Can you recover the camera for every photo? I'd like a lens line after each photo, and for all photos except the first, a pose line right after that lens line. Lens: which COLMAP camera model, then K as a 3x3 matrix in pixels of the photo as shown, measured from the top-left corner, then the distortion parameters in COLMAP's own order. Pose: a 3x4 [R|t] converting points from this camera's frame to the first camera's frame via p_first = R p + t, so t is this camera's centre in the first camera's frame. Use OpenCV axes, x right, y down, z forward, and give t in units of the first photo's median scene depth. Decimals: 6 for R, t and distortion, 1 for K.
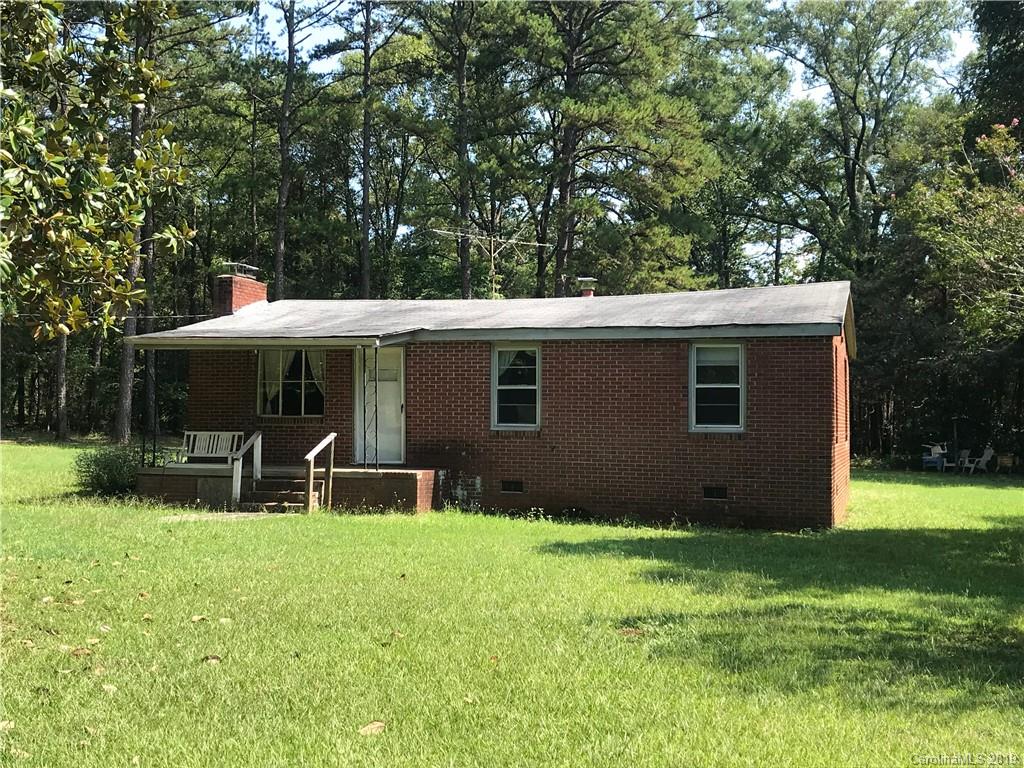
lens RADIAL K [[1276.6, 0, 512.0], [0, 1276.6, 384.0], [0, 0, 1]] dist [0.018872, 0.005280]
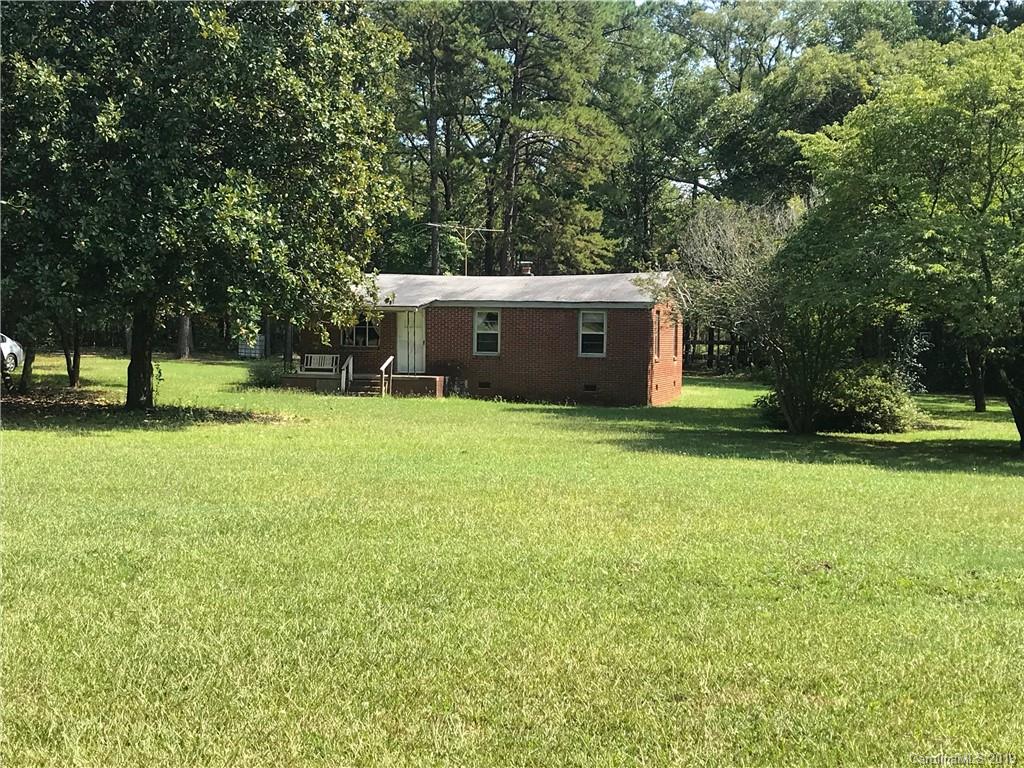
lens RADIAL K [[1293.1, 0, 482.0], [0, 1293.1, 384.4], [0, 0, 1]] dist [0.014964, -0.308402]
pose [[0.999718, 0.004478, 0.023333, -0.049936], [-0.006045, 0.997699, 0.067532, -0.050594], [-0.022977, -0.067654, 0.997444, -0.924037]]
